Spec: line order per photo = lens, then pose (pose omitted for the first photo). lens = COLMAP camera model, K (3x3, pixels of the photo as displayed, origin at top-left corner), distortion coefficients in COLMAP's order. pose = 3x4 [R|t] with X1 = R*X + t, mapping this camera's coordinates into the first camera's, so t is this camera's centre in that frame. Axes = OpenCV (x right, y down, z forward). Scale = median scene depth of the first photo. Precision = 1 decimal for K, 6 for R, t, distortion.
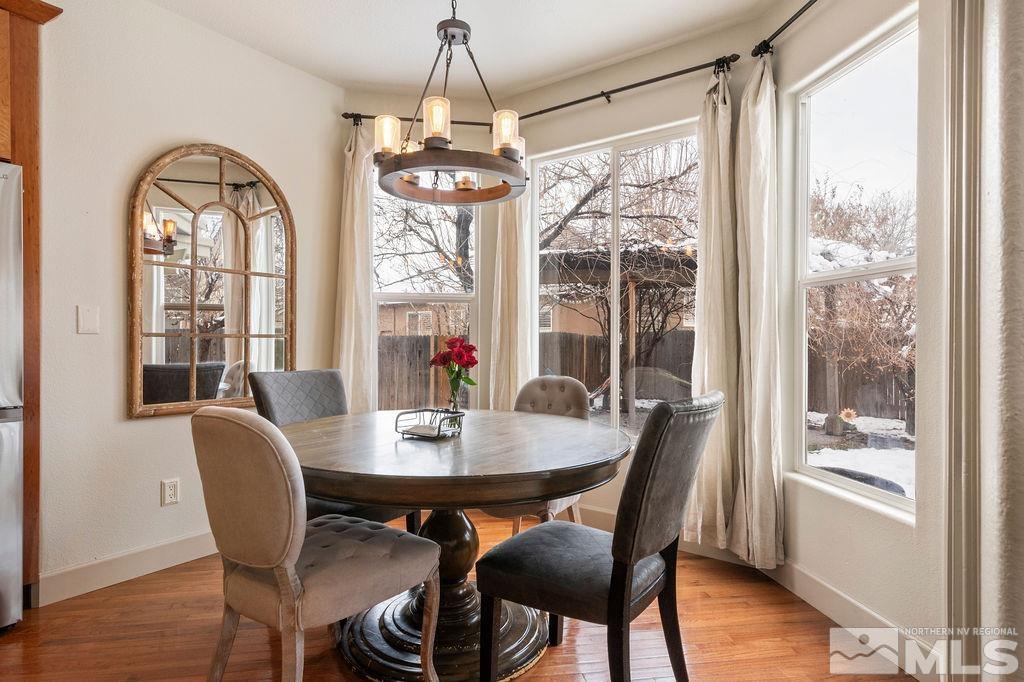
lens RADIAL K [[555.4, 0, 508.6], [0, 555.4, 332.3], [0, 0, 1]] dist [0.013314, -0.000529]
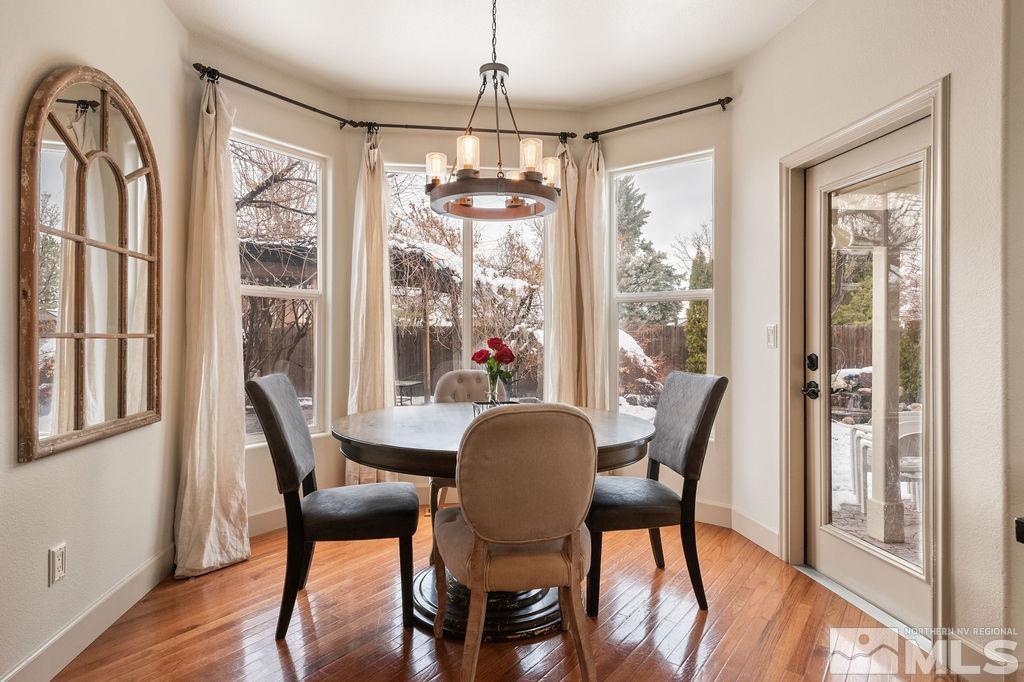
lens RADIAL K [[555.4, 0, 508.6], [0, 555.4, 332.3], [0, 0, 1]] dist [0.013314, -0.000529]
pose [[0.715805, -0.001119, 0.698299, -0.667539], [-0.002452, 0.999989, 0.004116, -0.004170], [-0.698296, -0.004659, 0.715794, 0.111207]]
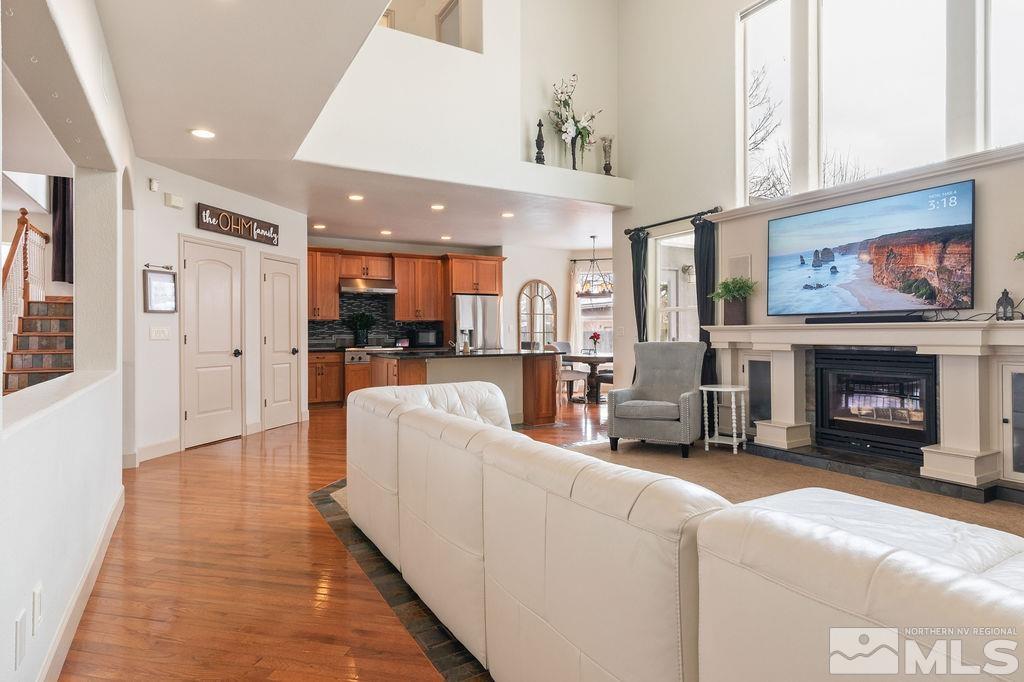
lens RADIAL K [[555.4, 0, 508.6], [0, 555.4, 332.3], [0, 0, 1]] dist [0.013314, -0.000529]
pose [[0.915239, -0.011293, -0.402753, 0.763518], [0.013533, 0.999905, 0.002718, -0.010607], [0.402684, -0.007938, 0.915305, -2.390008]]
